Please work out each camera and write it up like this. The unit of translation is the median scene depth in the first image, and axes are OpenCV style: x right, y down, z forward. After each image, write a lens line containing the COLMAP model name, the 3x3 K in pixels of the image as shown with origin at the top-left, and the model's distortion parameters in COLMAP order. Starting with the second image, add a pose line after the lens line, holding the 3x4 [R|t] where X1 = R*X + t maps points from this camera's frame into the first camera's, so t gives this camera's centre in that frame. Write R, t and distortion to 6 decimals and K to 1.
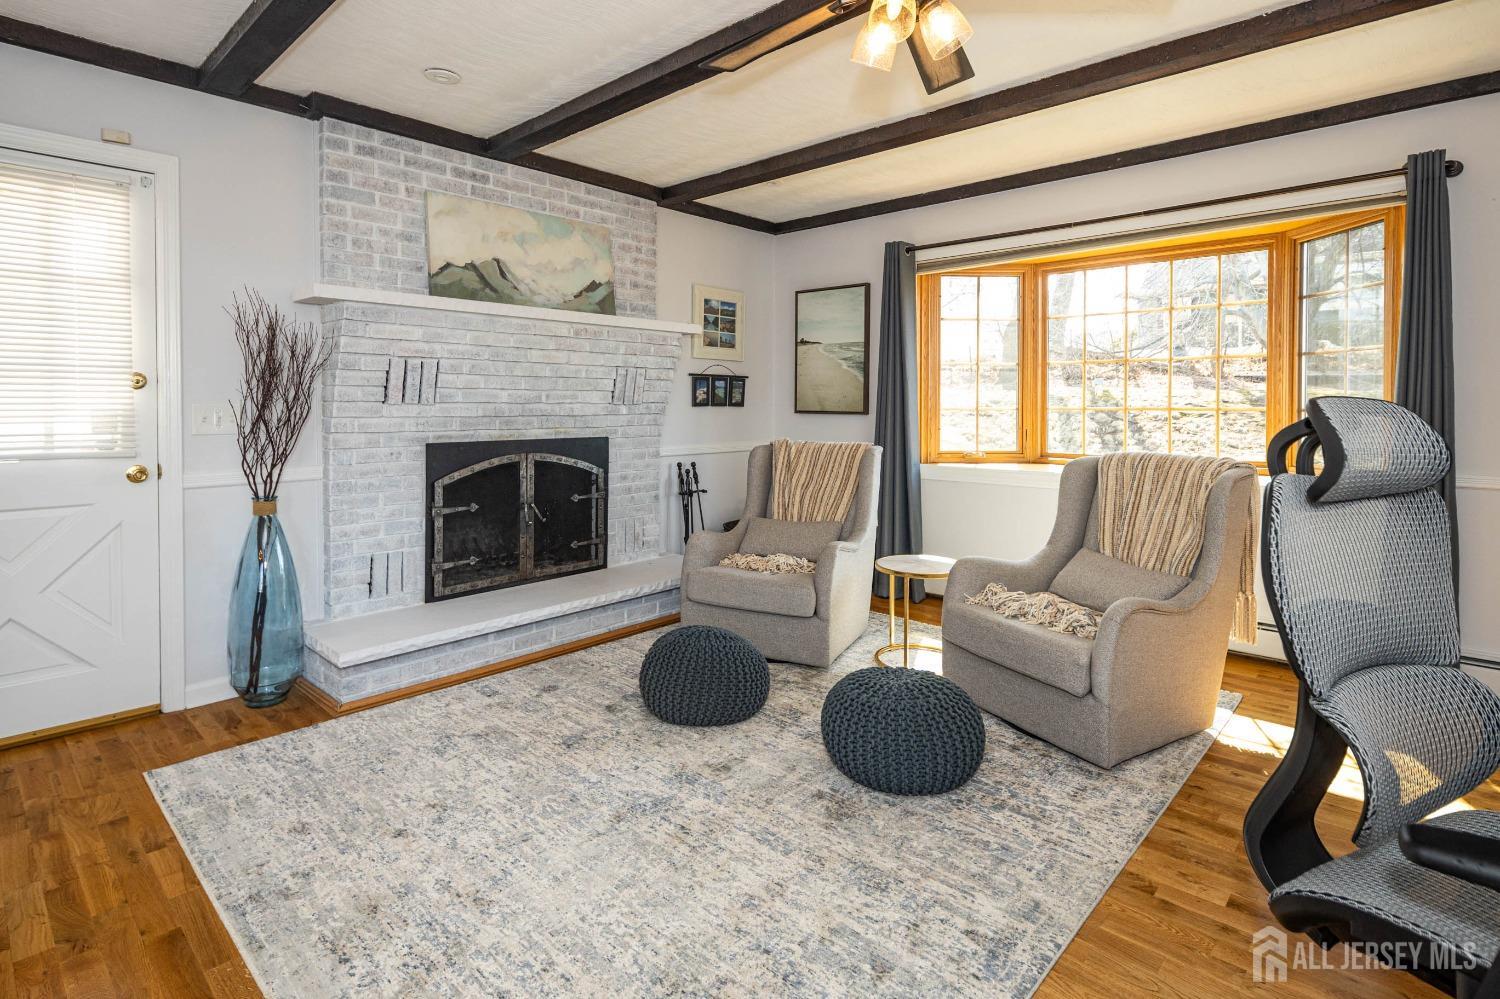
lens RADIAL K [[747.2, 0, 755.8], [0, 747.2, 414.7], [0, 0, 1]] dist [0.002402, -0.000036]
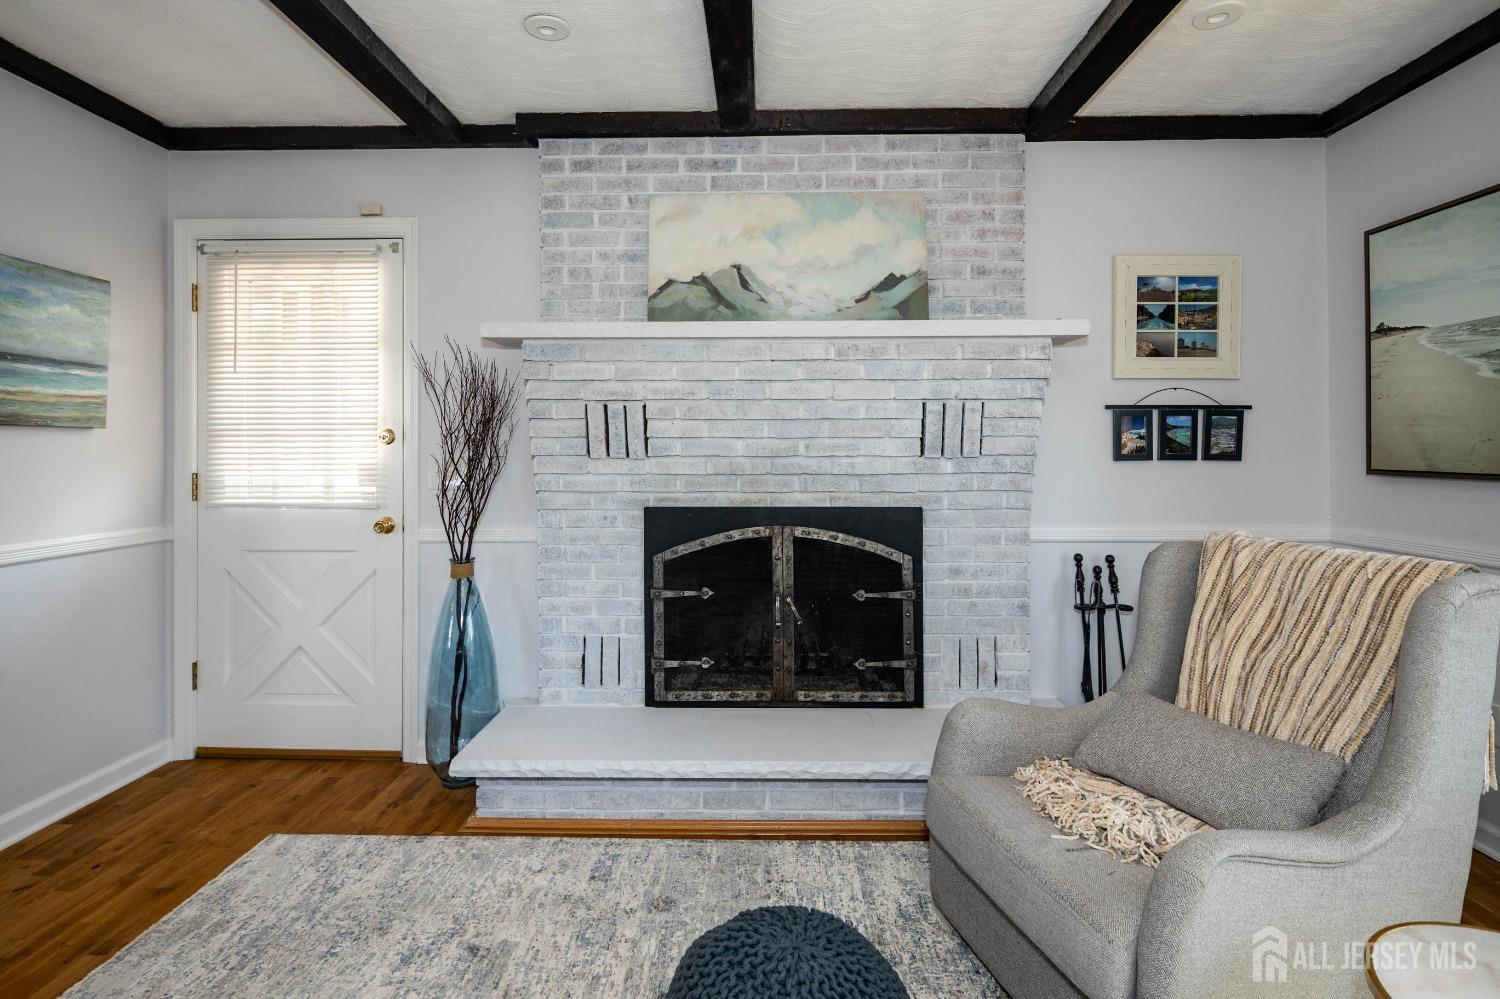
lens RADIAL K [[723.8, 0, 751.1], [0, 723.8, 441.6], [0, 0, 1]] dist [0.000908, -0.000792]
pose [[0.660936, -0.012460, -0.750339, 0.207227], [-0.007538, 0.999701, -0.023241, -0.013959], [0.750405, 0.021017, 0.660645, 0.533853]]
